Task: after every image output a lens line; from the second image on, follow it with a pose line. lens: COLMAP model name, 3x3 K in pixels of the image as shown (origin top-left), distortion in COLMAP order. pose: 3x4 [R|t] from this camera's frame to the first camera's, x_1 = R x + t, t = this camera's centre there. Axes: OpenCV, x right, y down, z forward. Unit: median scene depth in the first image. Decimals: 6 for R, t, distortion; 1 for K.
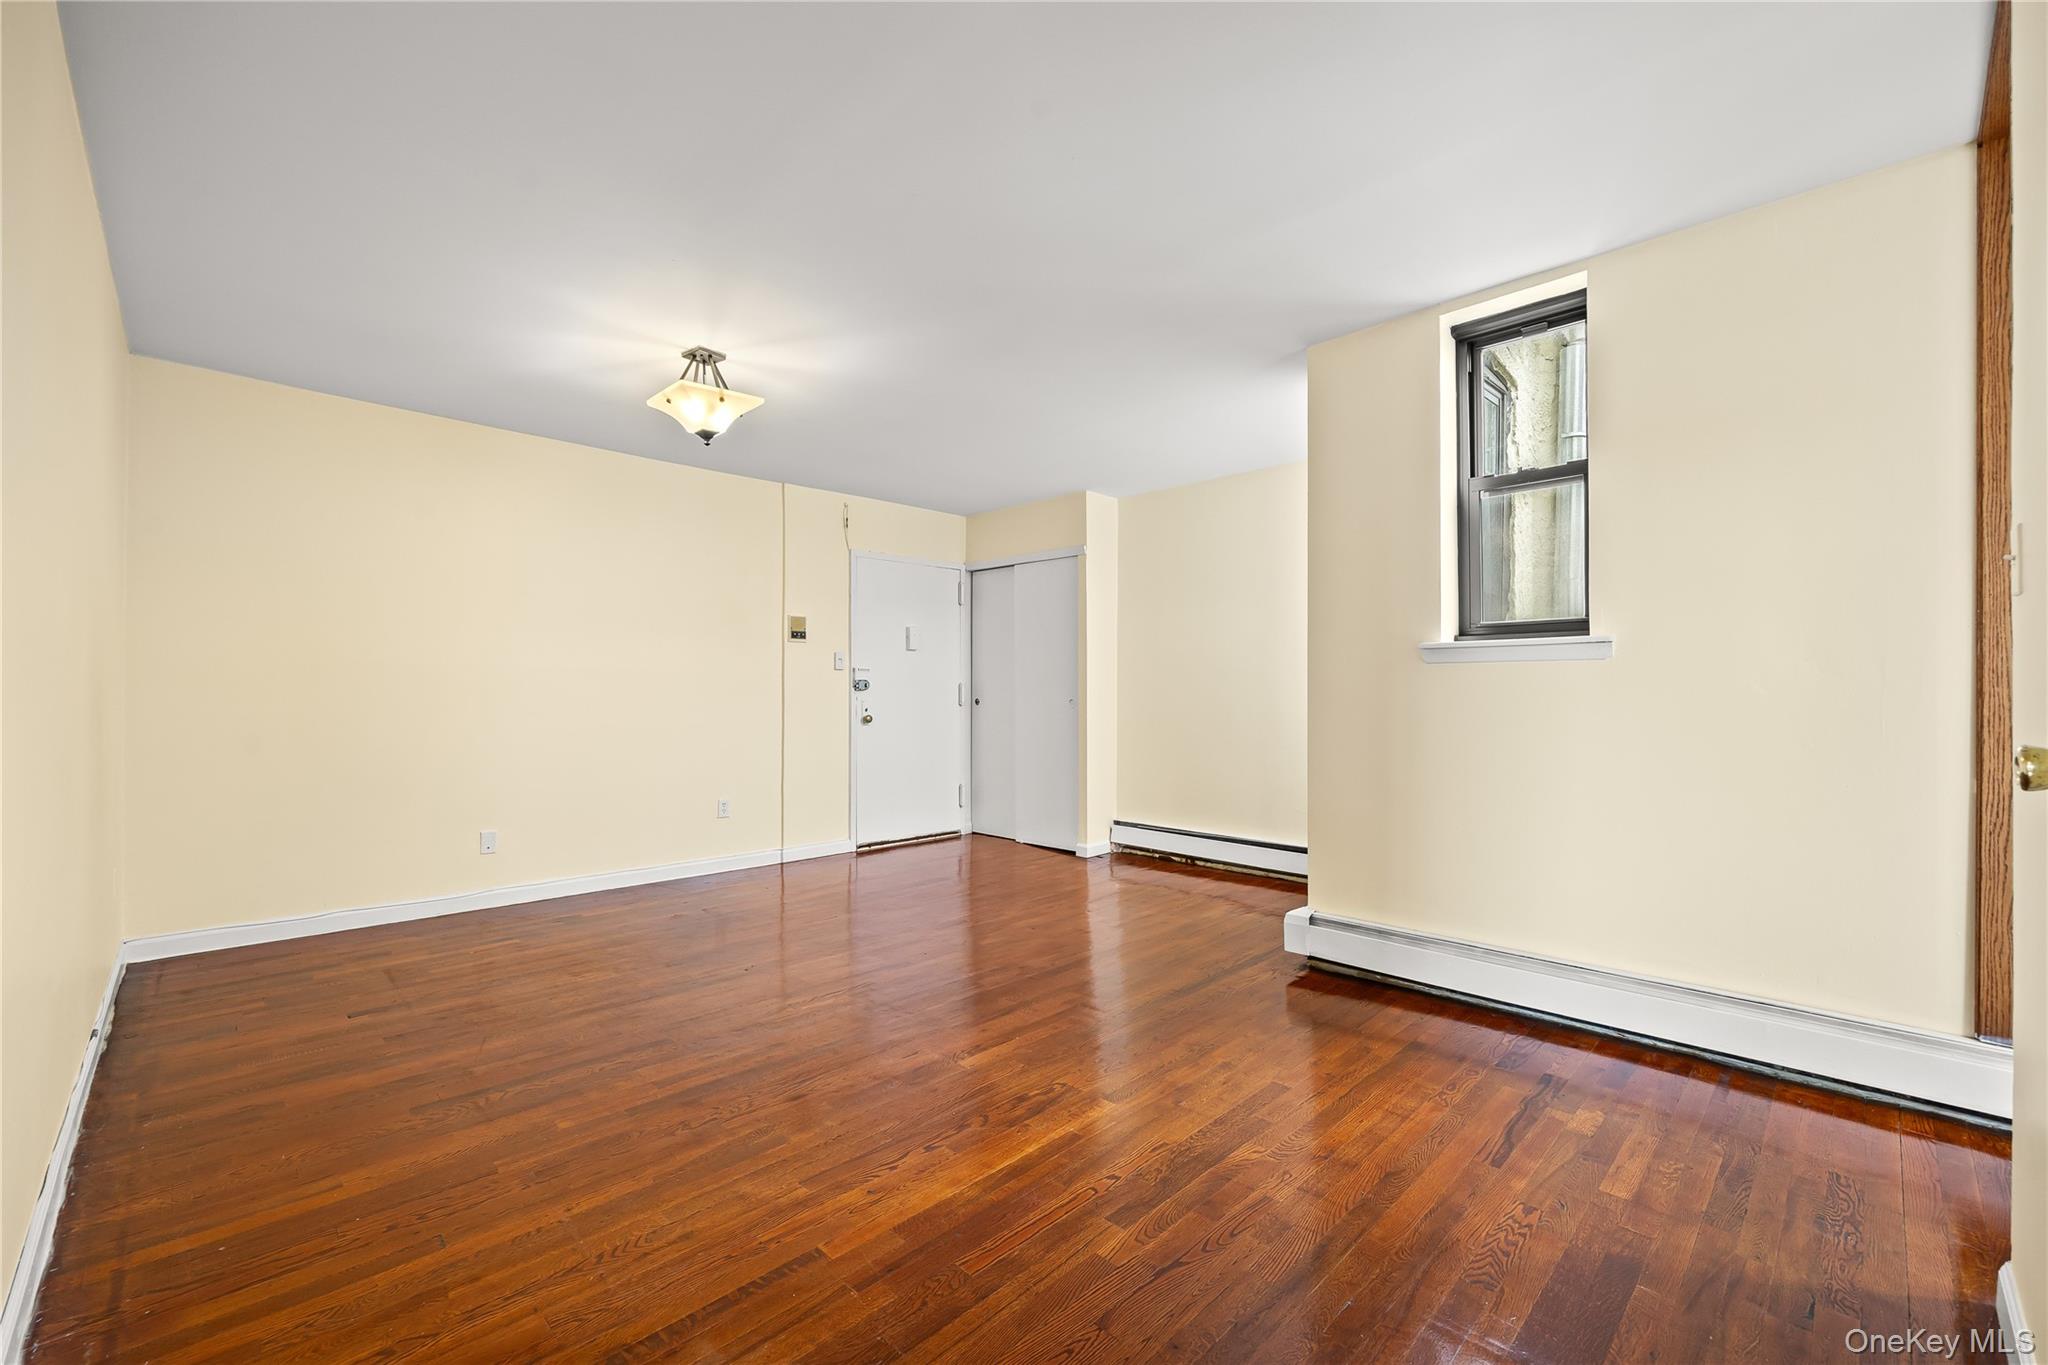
lens RADIAL K [[827.6, 0, 1022.3], [0, 827.6, 688.2], [0, 0, 1]] dist [-0.000827, -0.000426]
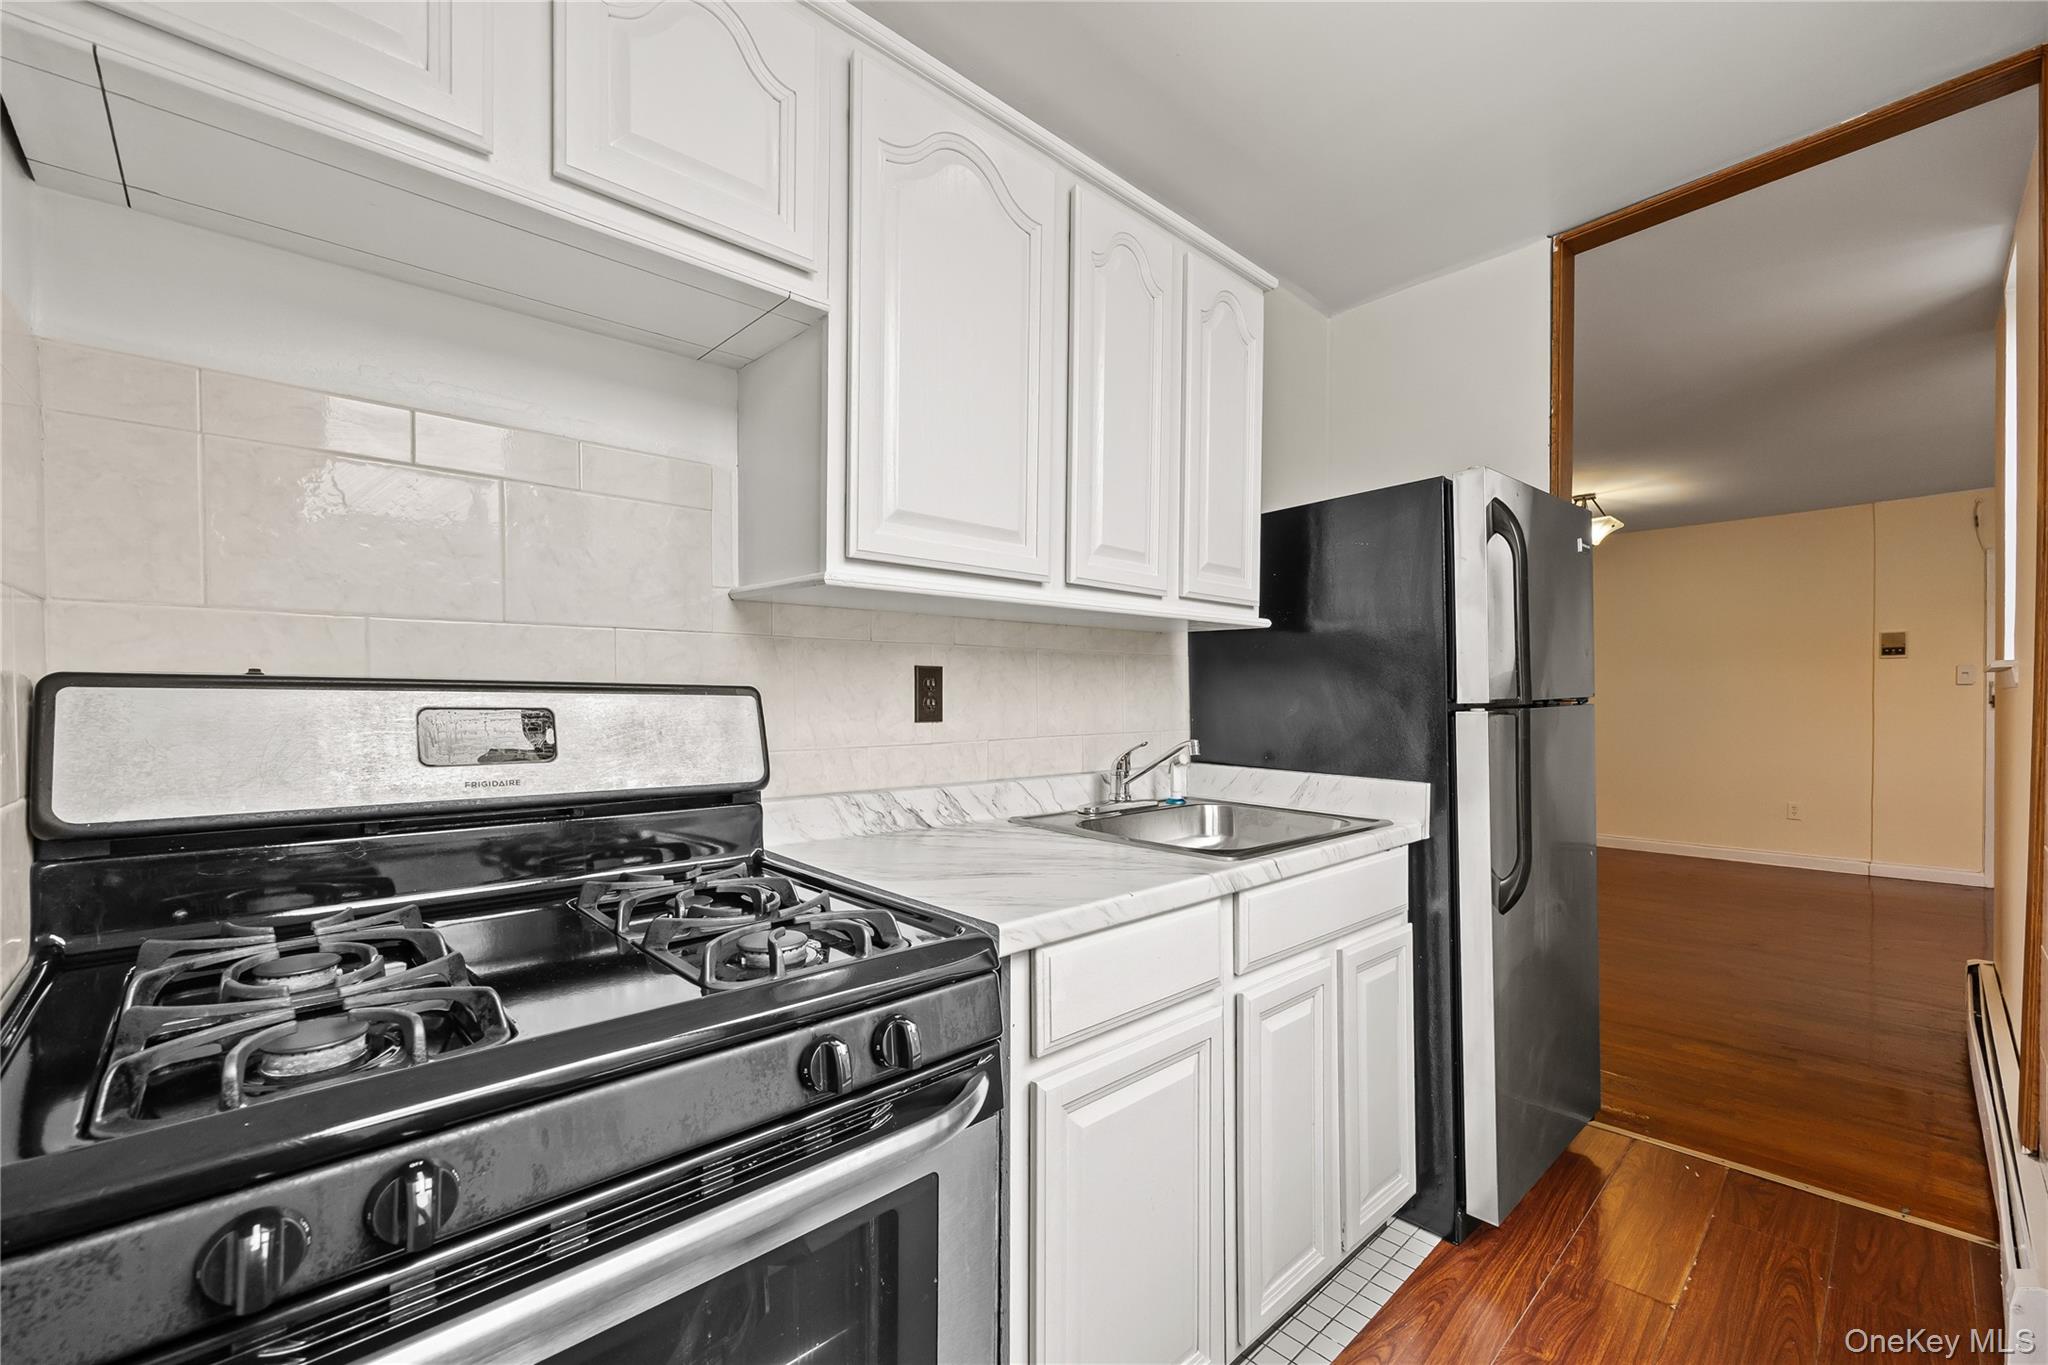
lens RADIAL K [[872.6, 0, 1024.0], [0, 872.6, 682.5], [0, 0, 1]] dist [0.000938, -0.000168]
pose [[-0.036949, -0.016700, -0.999178, 0.782469], [0.007149, 0.999830, -0.016975, -0.015424], [0.999292, -0.007771, -0.036824, -0.003110]]
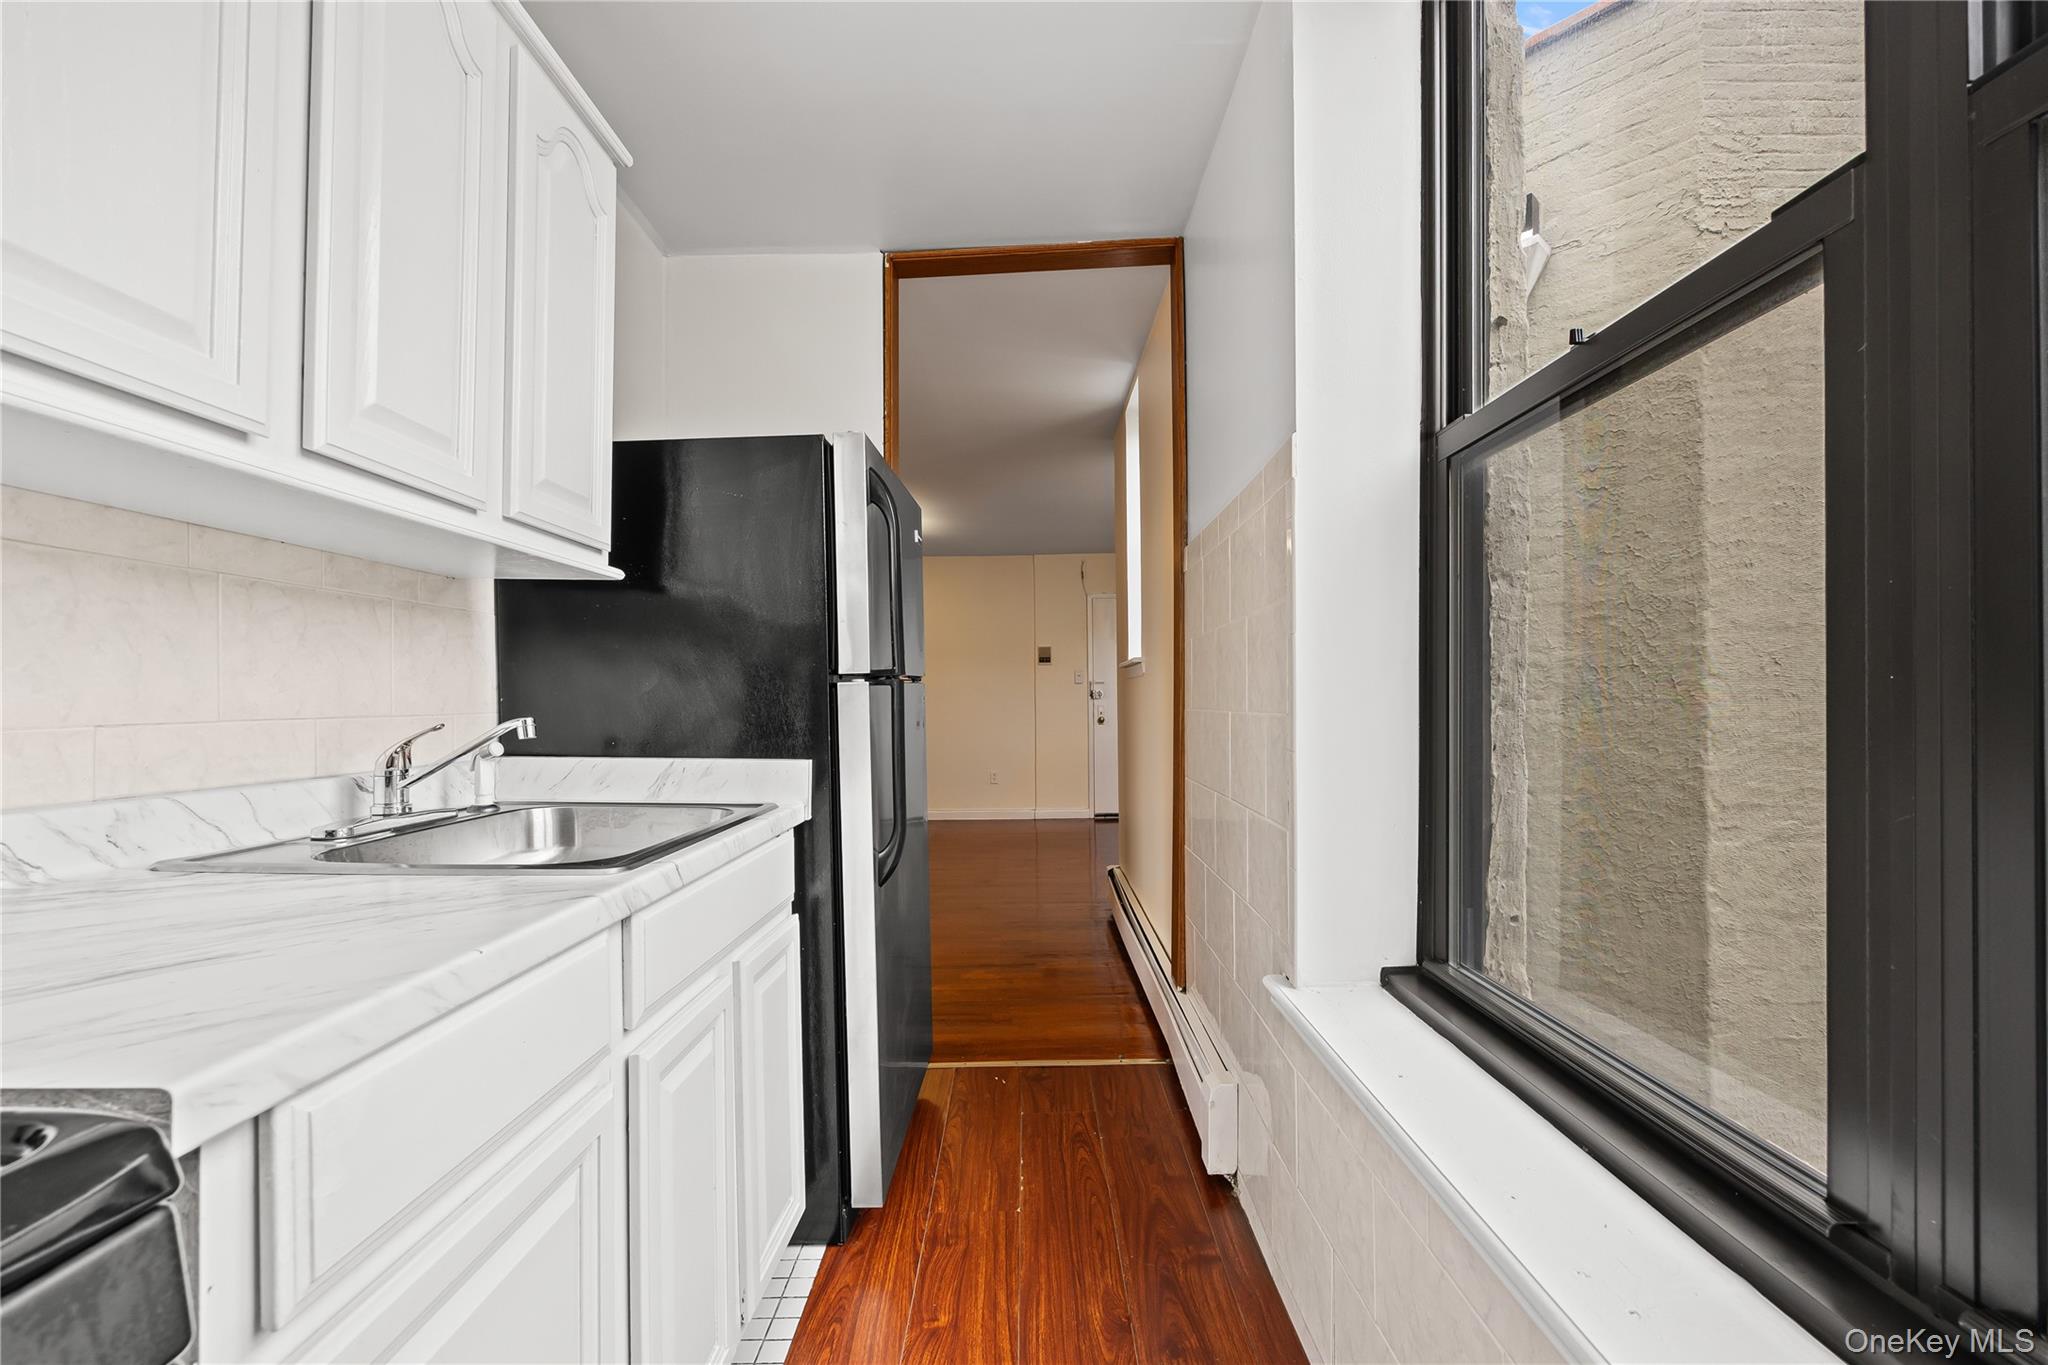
lens RADIAL K [[835.2, 0, 1044.3], [0, 835.2, 686.5], [0, 0, 1]] dist [-0.001746, -0.000765]
pose [[0.710342, -0.018609, -0.703611, 0.704524], [0.014119, 0.999826, -0.012189, -0.001441], [0.703715, -0.001276, 0.710481, -0.014225]]
